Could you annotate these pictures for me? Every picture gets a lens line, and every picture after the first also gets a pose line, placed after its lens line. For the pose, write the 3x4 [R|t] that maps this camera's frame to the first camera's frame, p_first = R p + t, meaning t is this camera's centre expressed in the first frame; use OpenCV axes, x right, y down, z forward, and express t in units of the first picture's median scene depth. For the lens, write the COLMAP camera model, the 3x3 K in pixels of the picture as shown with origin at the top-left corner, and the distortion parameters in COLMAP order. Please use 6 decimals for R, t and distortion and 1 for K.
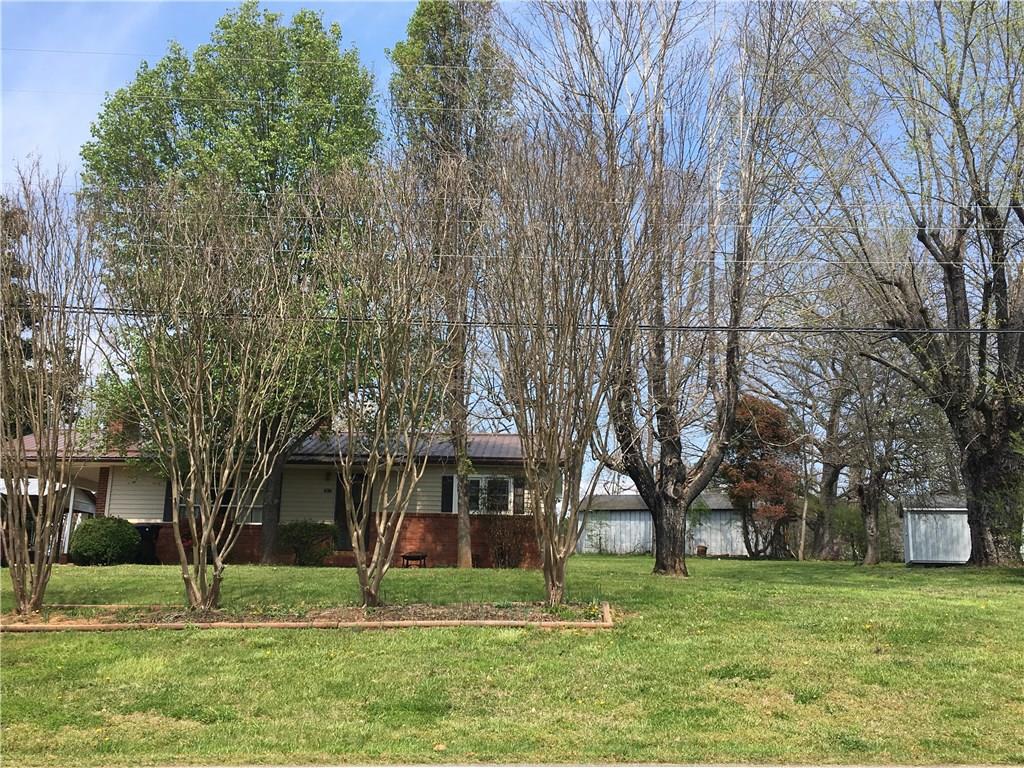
lens RADIAL K [[1111.0, 0, 512.0], [0, 1111.0, 384.0], [0, 0, 1]] dist [0.054810, -0.015705]
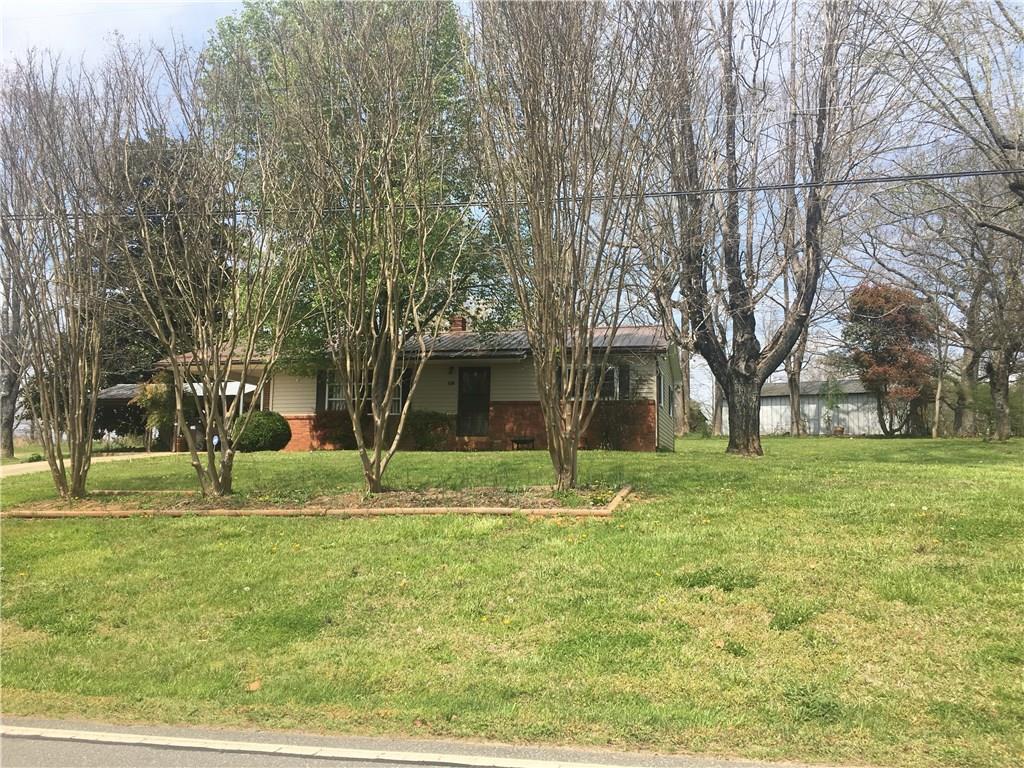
lens RADIAL K [[865.4, 0, 512.0], [0, 865.4, 384.0], [0, 0, 1]] dist [0.008604, -0.001687]
pose [[0.972387, -0.033492, -0.230959, 0.105826], [0.053308, 0.995361, 0.080096, 0.034876], [0.227205, -0.090196, 0.969661, 0.203322]]
